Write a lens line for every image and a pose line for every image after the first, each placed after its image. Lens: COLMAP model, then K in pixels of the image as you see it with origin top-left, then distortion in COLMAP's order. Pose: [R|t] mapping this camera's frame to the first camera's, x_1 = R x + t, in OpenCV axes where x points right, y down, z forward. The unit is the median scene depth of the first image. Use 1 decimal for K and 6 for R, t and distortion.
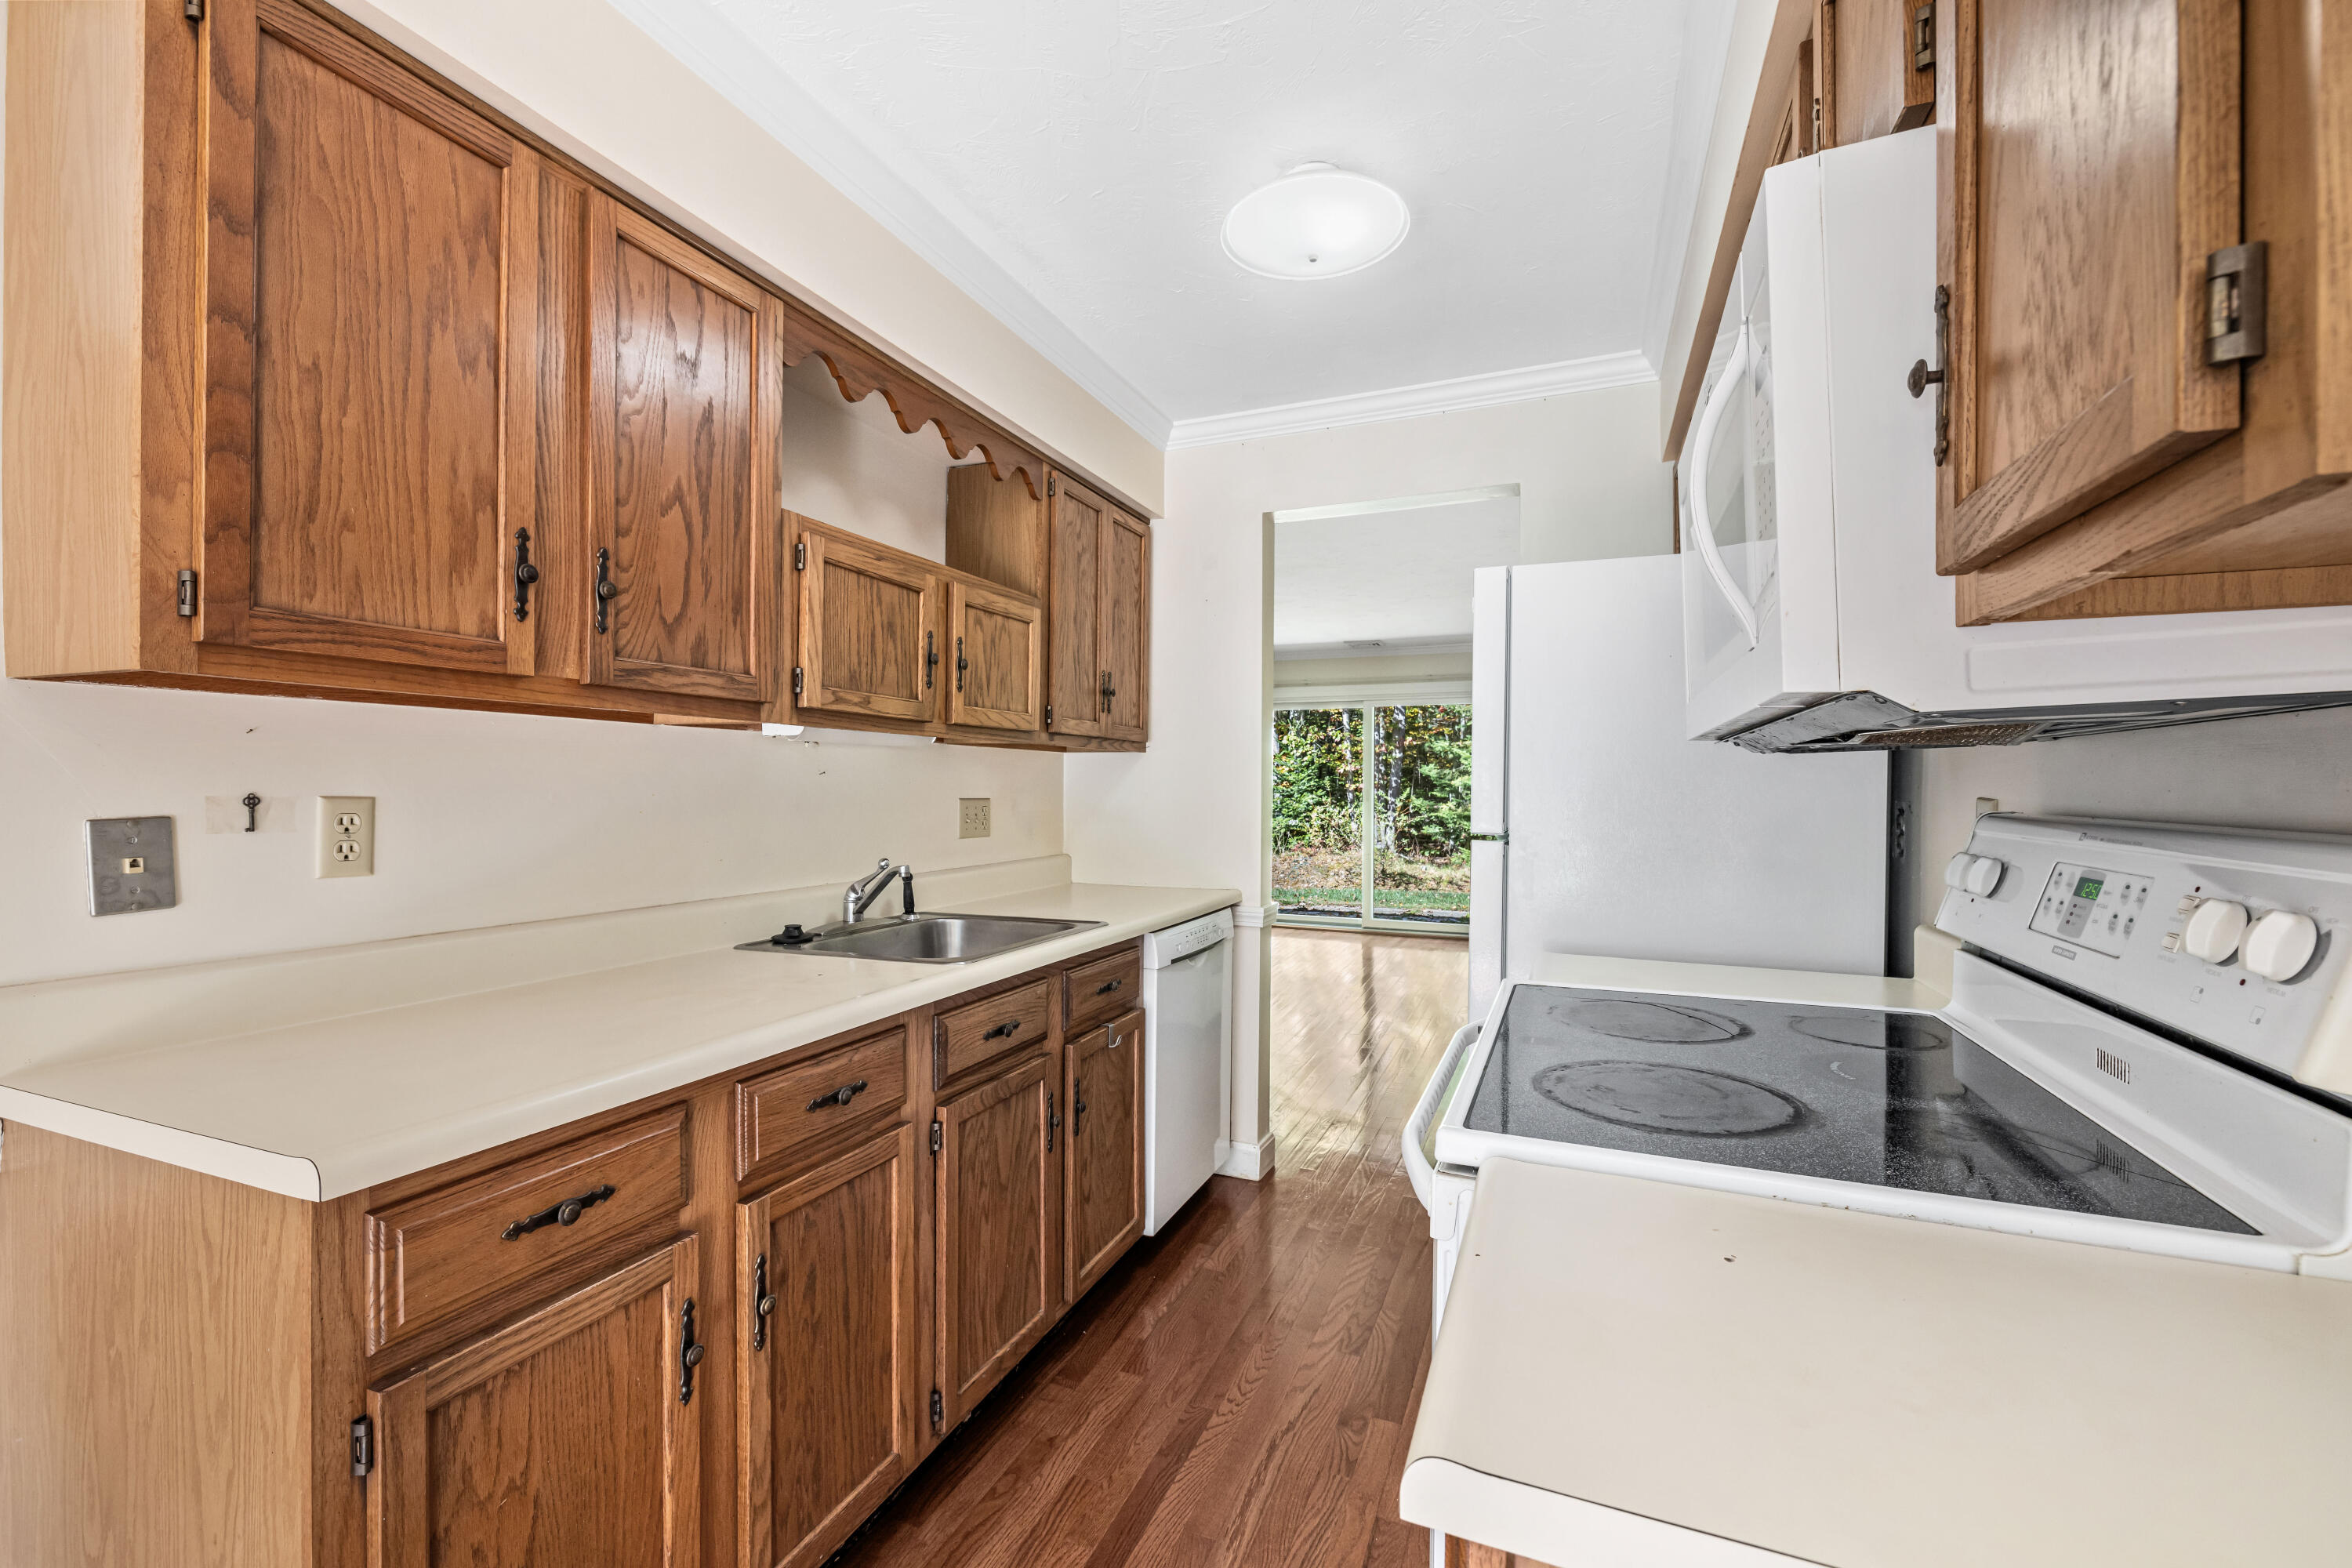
lens RADIAL K [[980.7, 0, 1169.9], [0, 980.7, 791.9], [0, 0, 1]] dist [-0.001361, 0.000516]
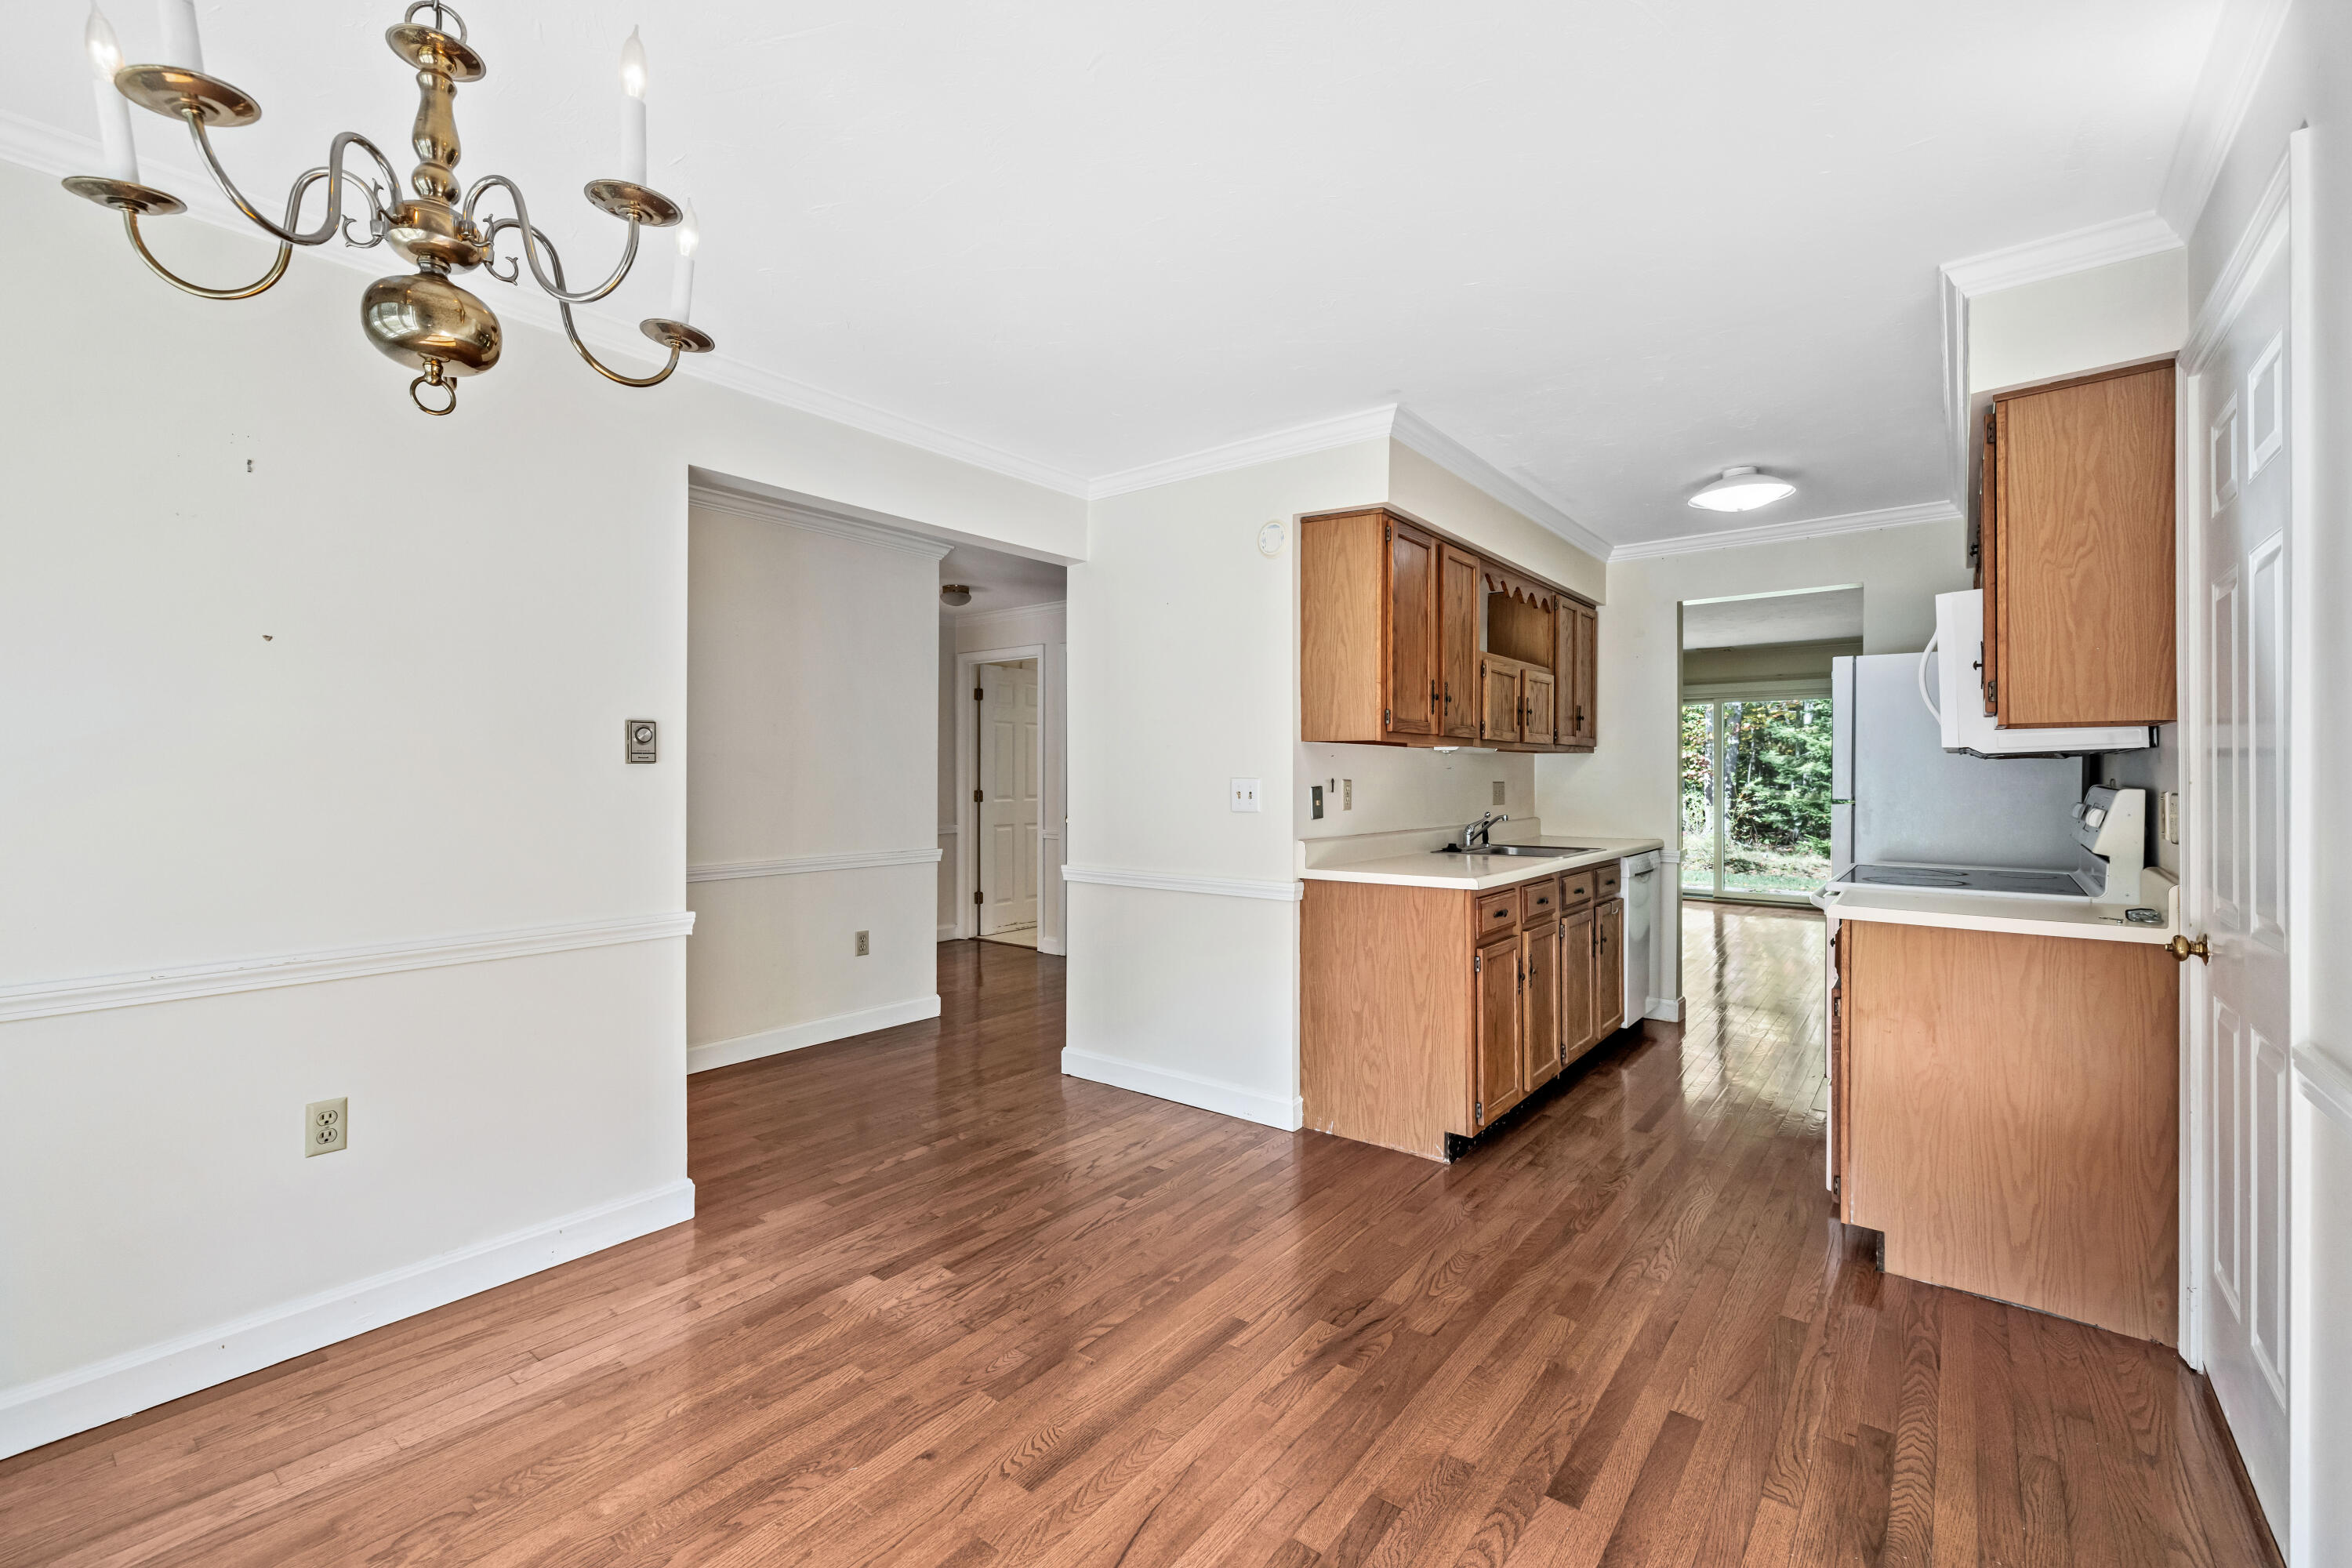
lens RADIAL K [[980.7, 0, 1184.8], [0, 980.7, 771.5], [0, 0, 1]] dist [-0.001361, 0.000516]
pose [[0.962520, -0.002404, -0.271199, -0.229650], [0.000330, 0.999970, -0.007691, 0.001418], [0.271210, 0.007313, 0.962492, -0.698584]]
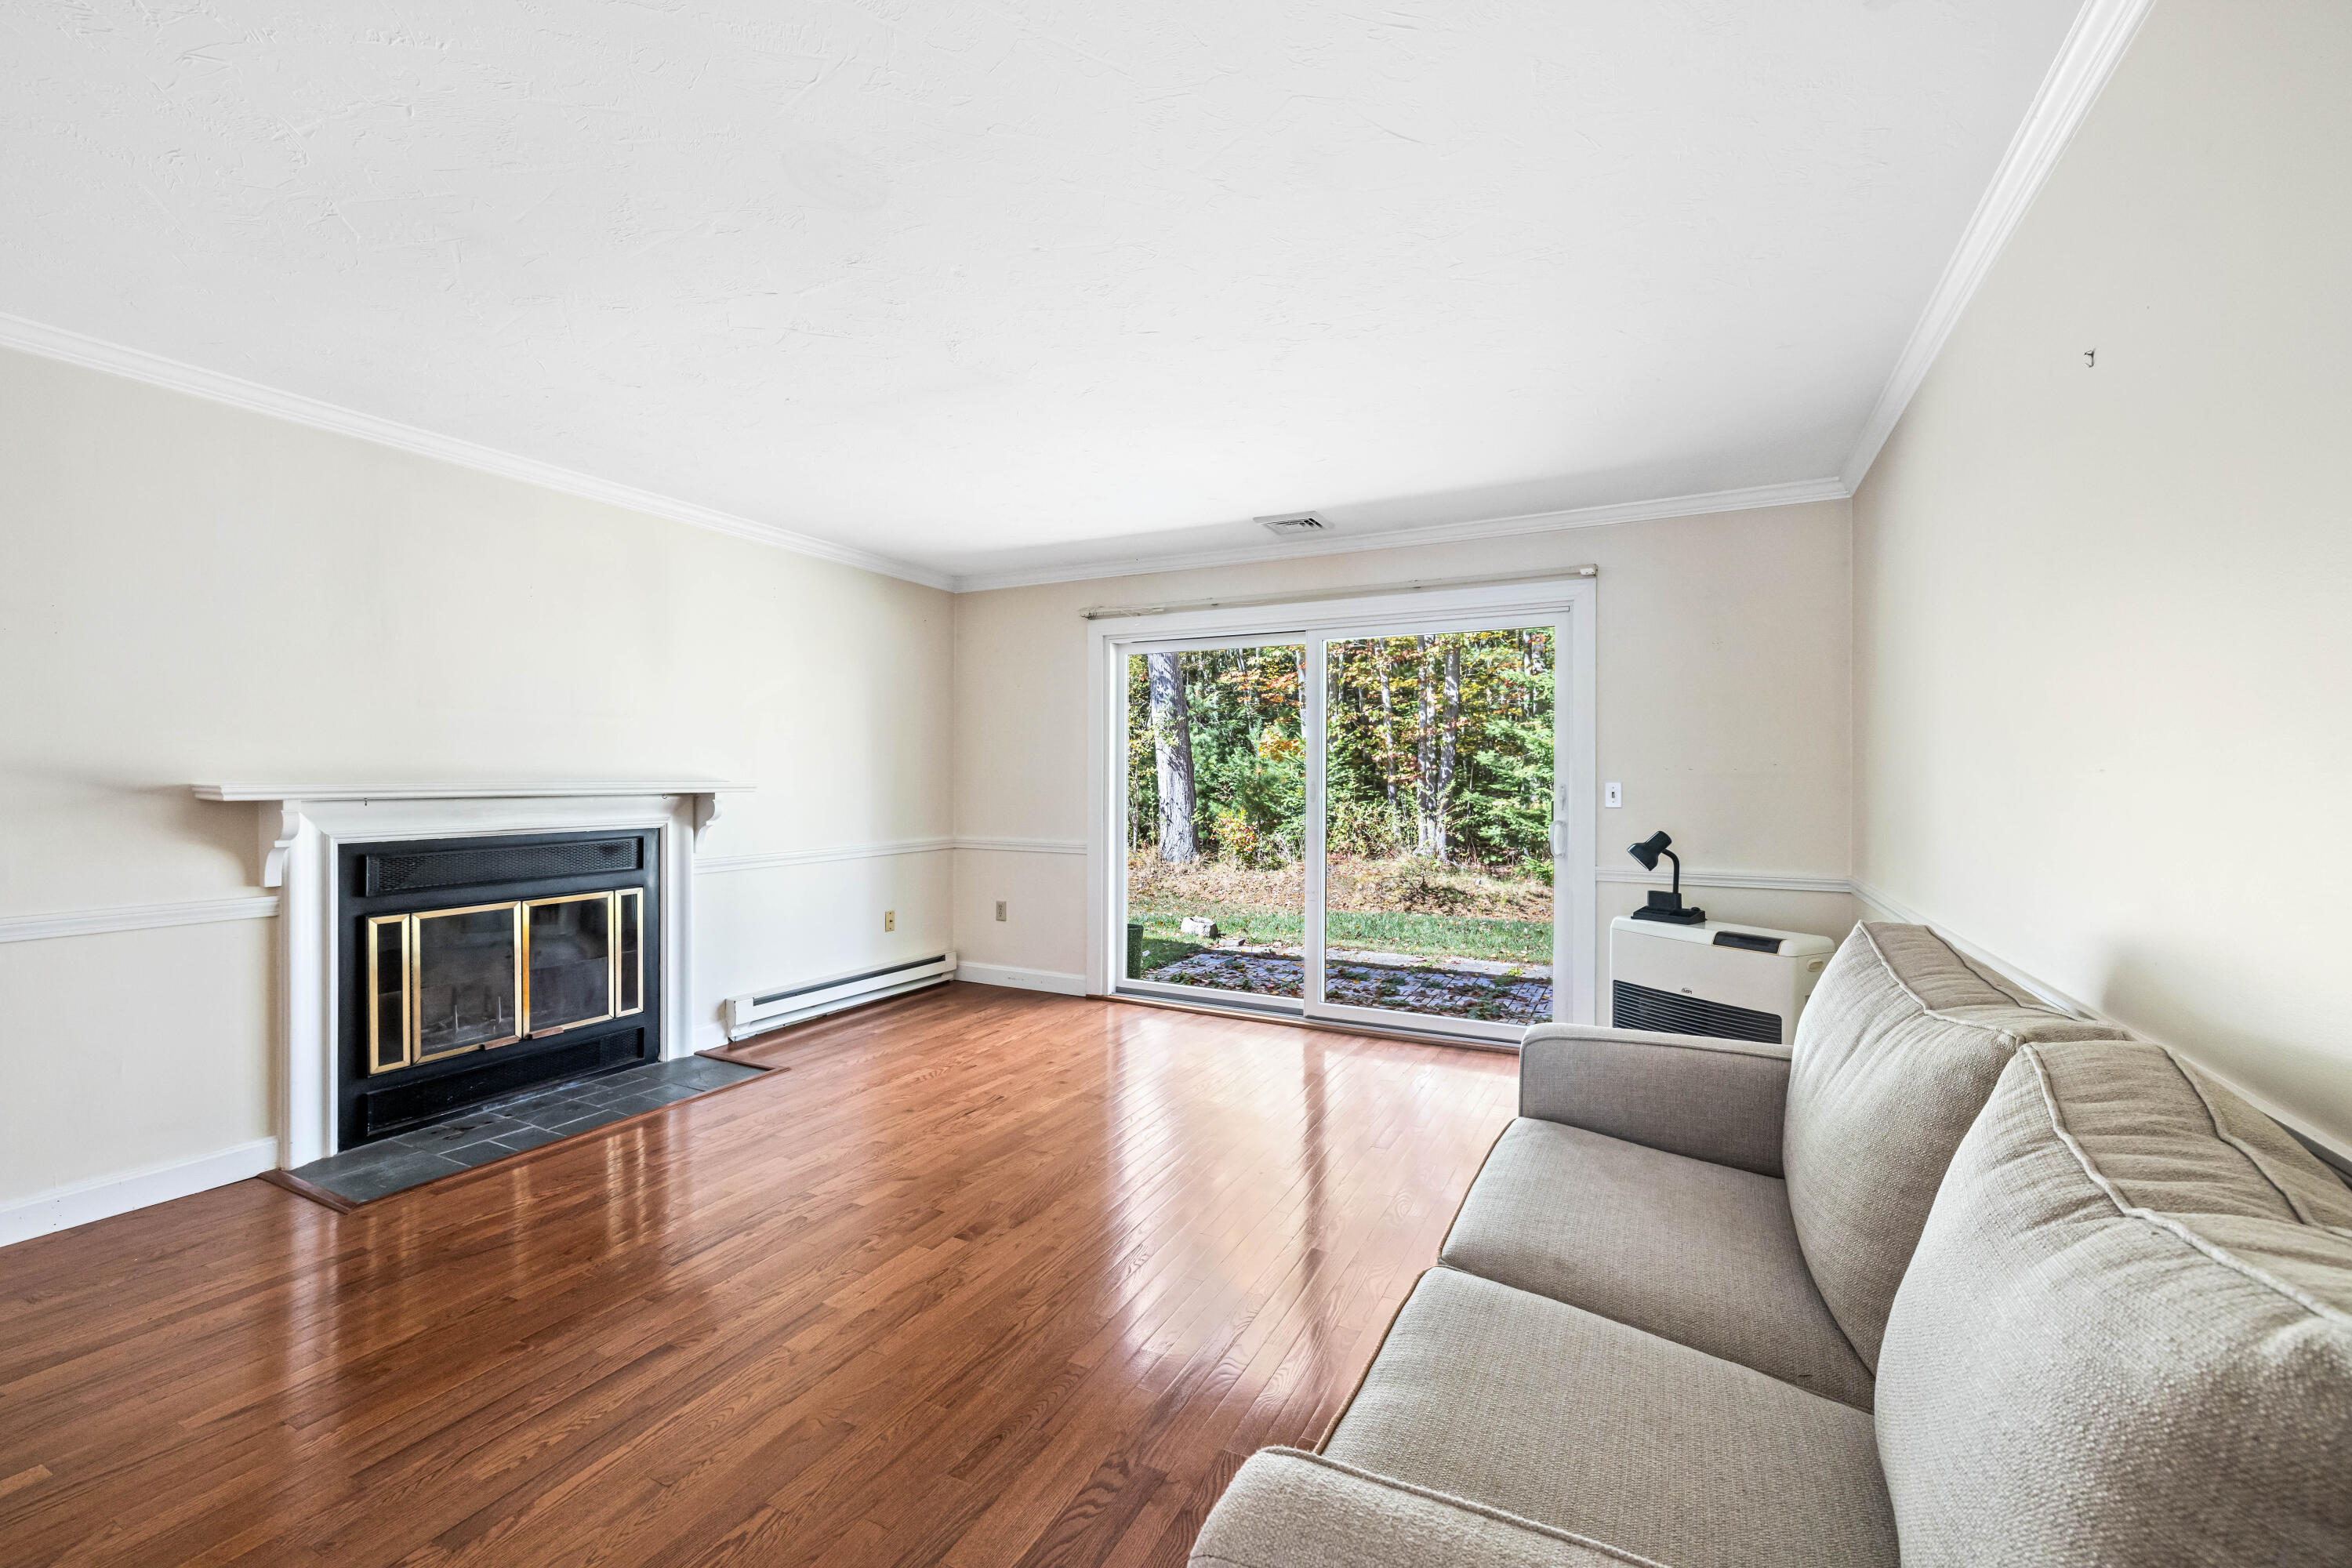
lens RADIAL K [[980.7, 0, 1164.9], [0, 980.7, 783.4], [0, 0, 1]] dist [-0.001361, 0.000516]
pose [[0.996077, -0.000595, -0.088486, 0.489578], [0.000511, 0.999999, -0.000972, -0.002074], [0.088486, 0.000923, 0.996077, 1.198108]]
